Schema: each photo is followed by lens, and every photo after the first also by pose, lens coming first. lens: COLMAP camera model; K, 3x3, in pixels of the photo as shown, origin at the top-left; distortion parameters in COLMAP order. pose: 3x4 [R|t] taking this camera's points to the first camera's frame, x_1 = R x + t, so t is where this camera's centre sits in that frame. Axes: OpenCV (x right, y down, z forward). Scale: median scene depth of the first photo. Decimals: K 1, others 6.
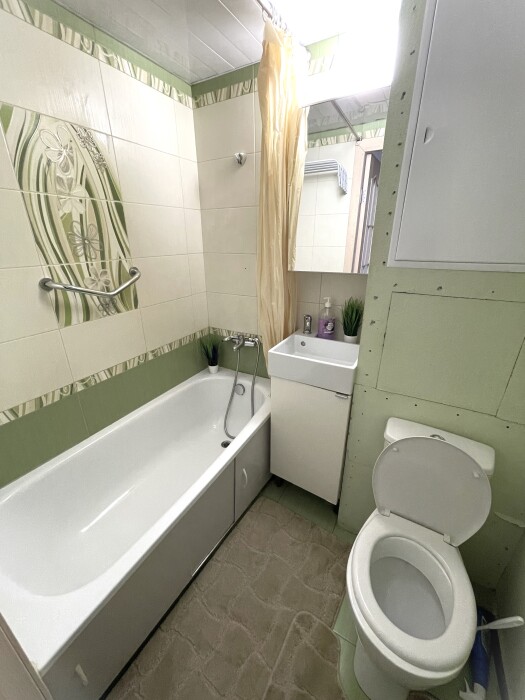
lens RADIAL K [[282.0, 0, 259.1], [0, 282.0, 350.7], [0, 0, 1]] dist [-0.003500, 0.001100]
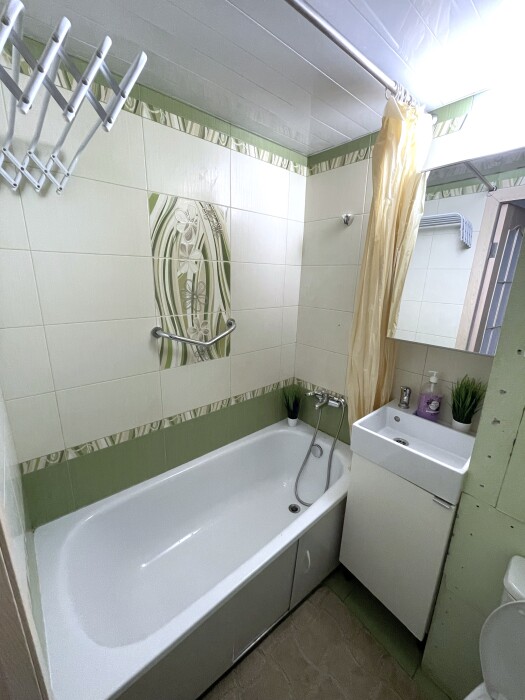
lens RADIAL K [[282.0, 0, 260.1], [0, 282.0, 348.7], [0, 0, 1]] dist [-0.003500, 0.001100]
pose [[0.942636, 0.115805, -0.313091, 0.007918], [-0.153125, 0.983407, -0.097282, -0.101912], [0.296631, 0.139643, 0.944728, 0.038625]]
